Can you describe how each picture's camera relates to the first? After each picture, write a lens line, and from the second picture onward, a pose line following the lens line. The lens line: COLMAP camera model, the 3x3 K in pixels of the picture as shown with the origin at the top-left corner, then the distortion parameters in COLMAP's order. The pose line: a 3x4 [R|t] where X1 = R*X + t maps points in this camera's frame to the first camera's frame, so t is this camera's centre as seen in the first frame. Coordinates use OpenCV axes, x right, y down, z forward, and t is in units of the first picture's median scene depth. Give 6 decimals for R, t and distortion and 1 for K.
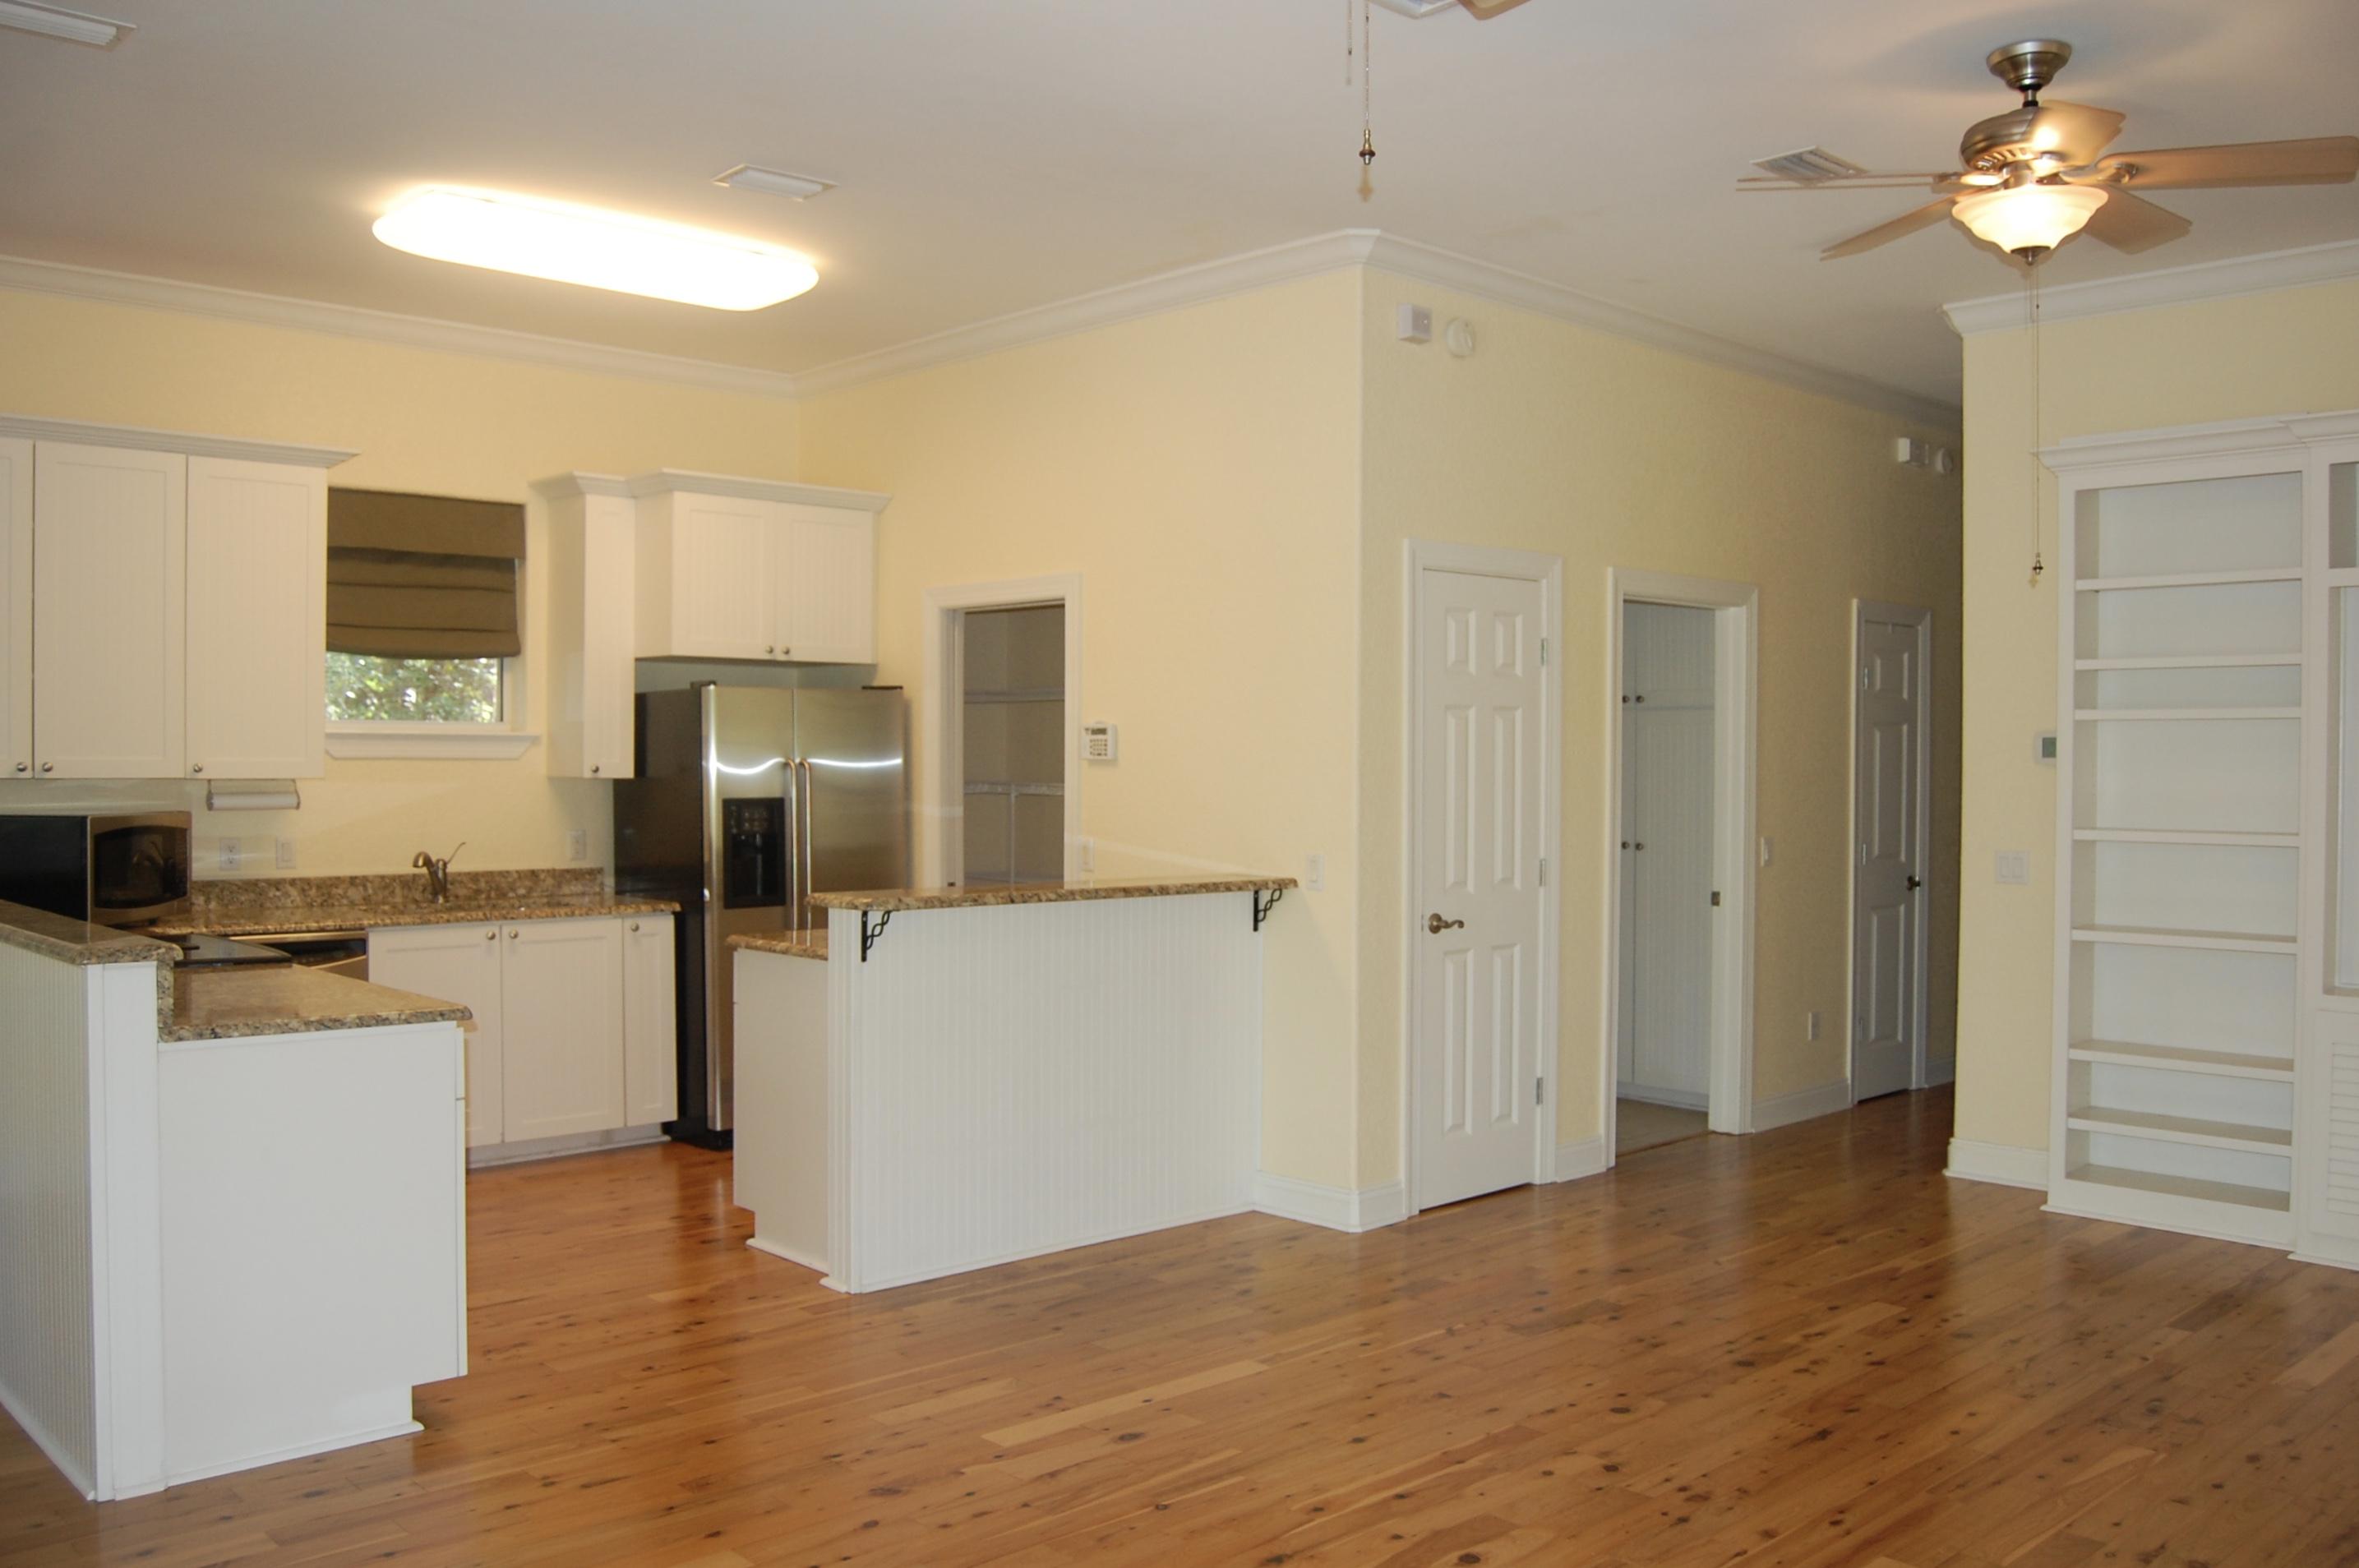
lens RADIAL K [[1930.1, 0, 1150.9], [0, 1930.1, 788.5], [0, 0, 1]] dist [-0.076236, 0.015226]
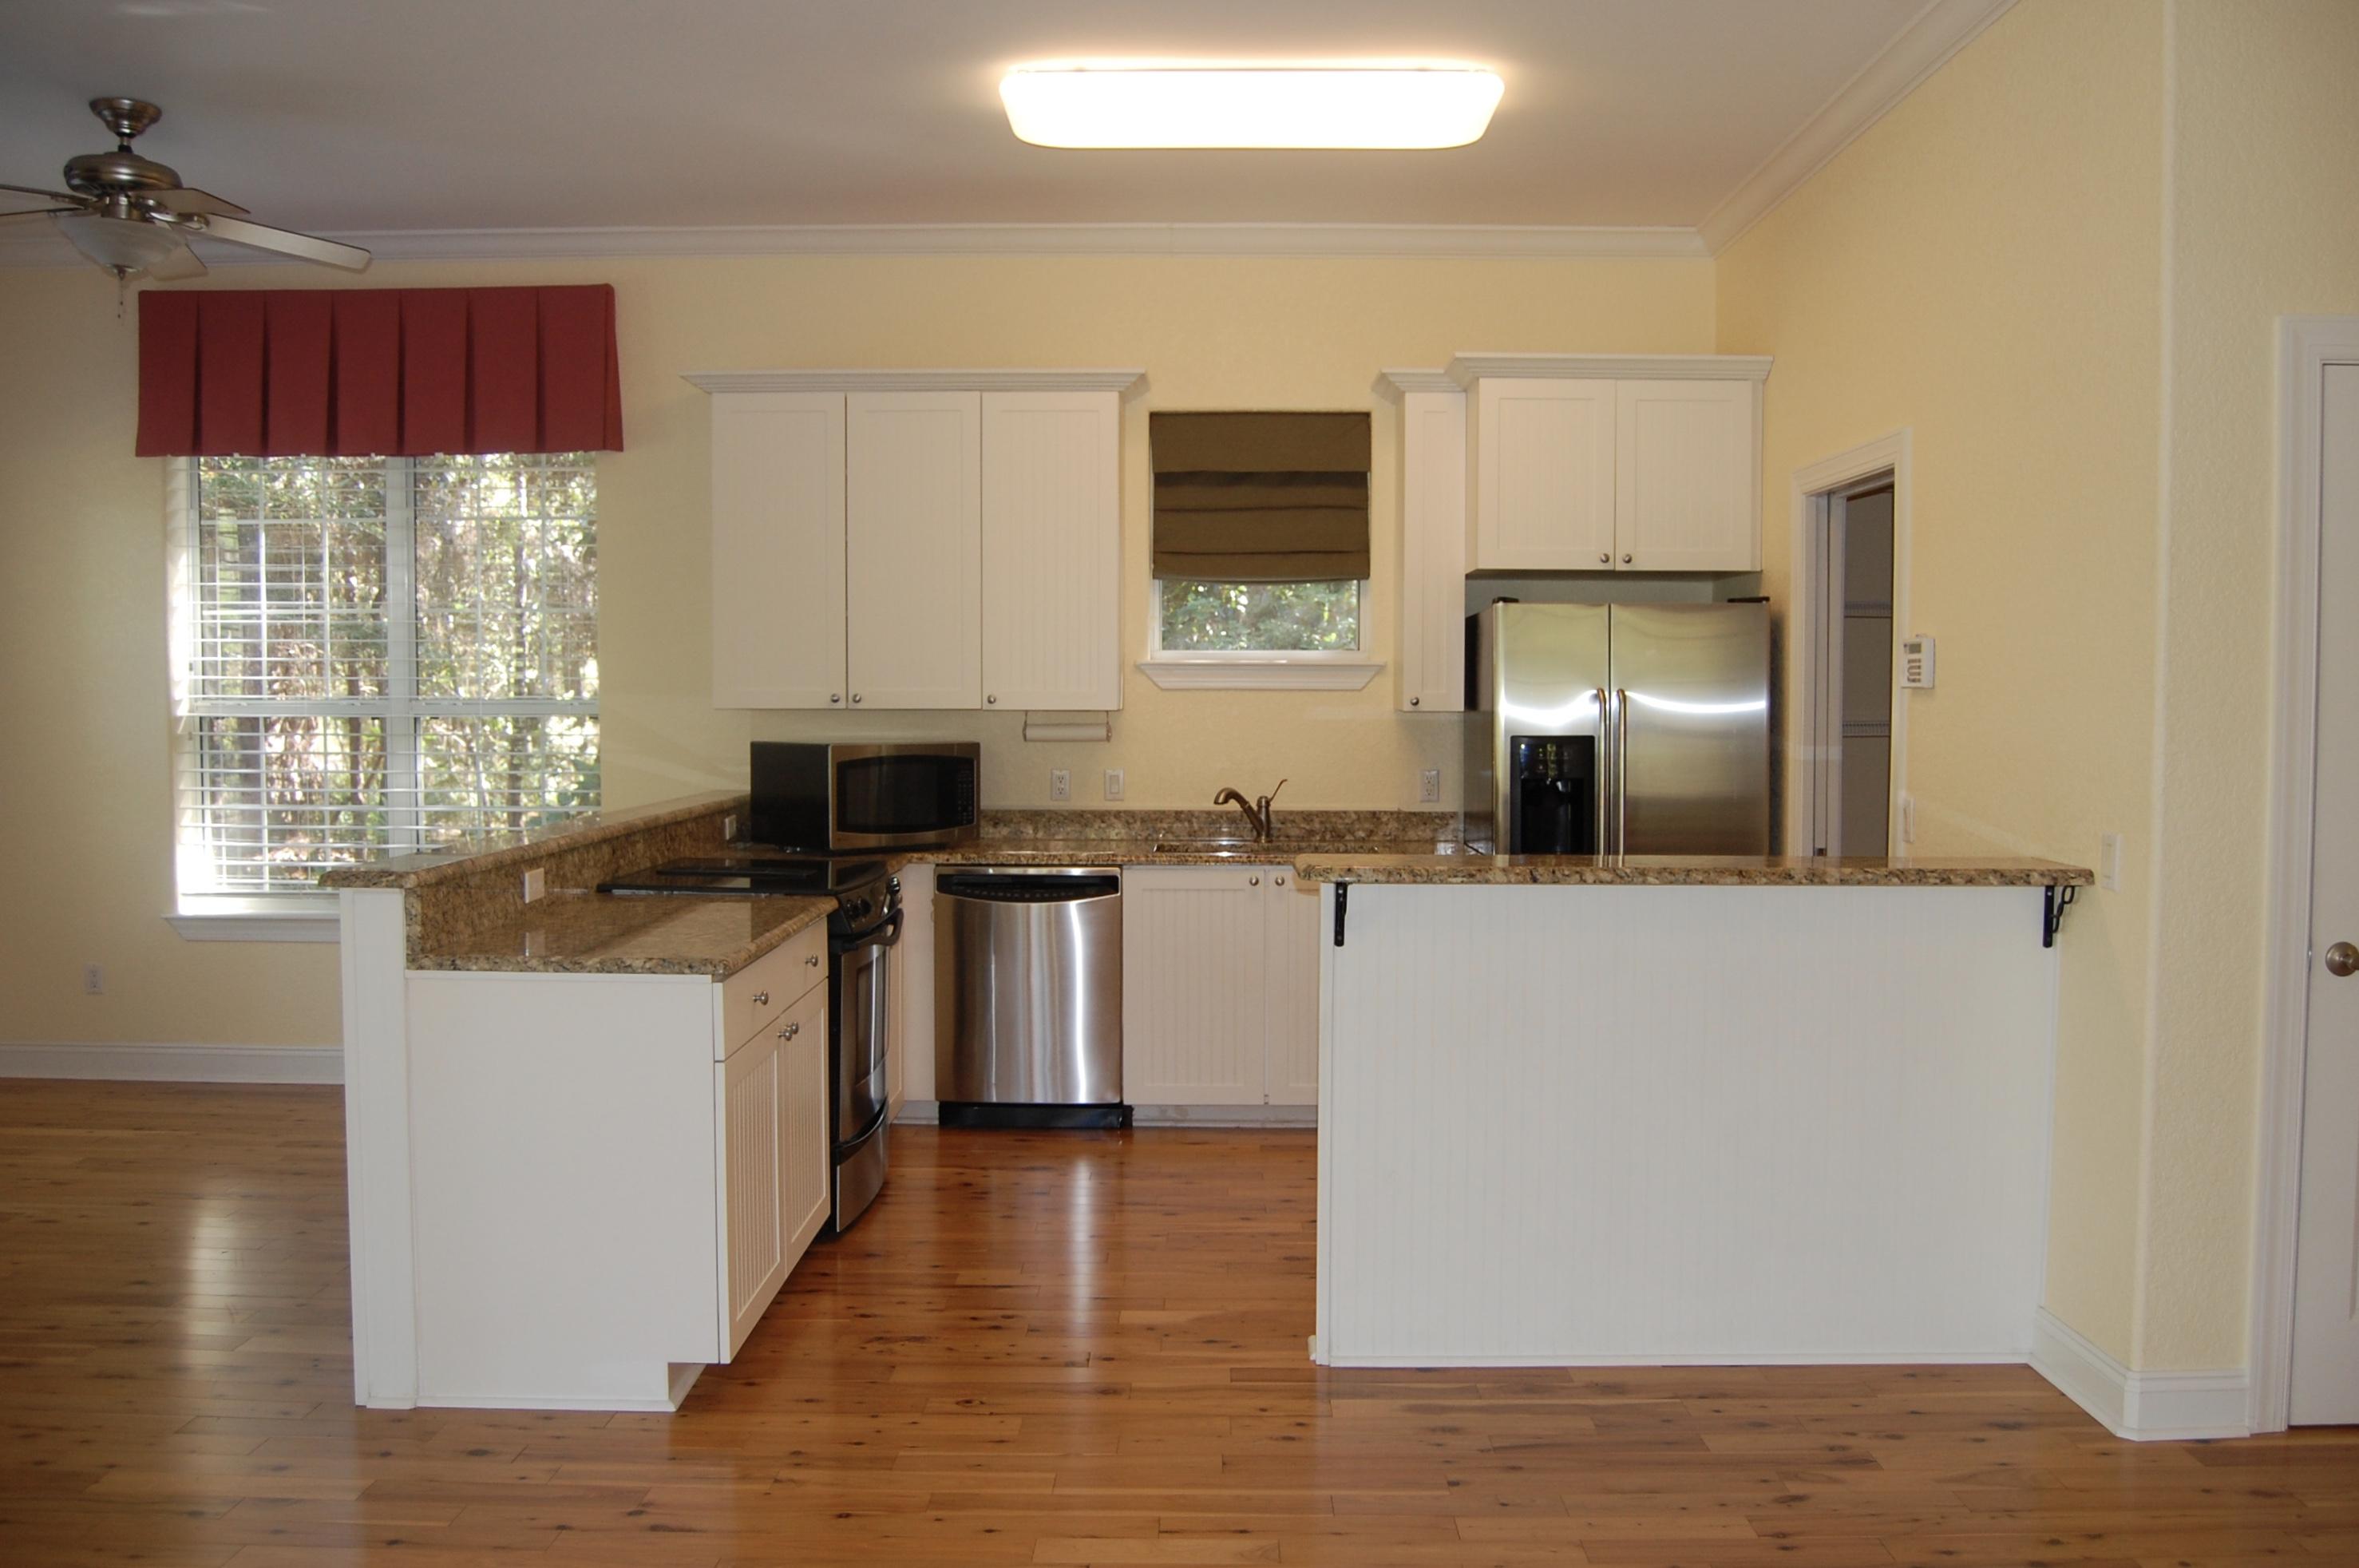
lens RADIAL K [[1863.4, 0, 1236.1], [0, 1863.4, 780.0], [0, 0, 1]] dist [-0.078853, 0.011105]
pose [[0.732440, 0.028162, -0.680249, 0.290604], [-0.008556, 0.999446, 0.032164, -0.000732], [0.680778, -0.017738, 0.732275, 0.372968]]
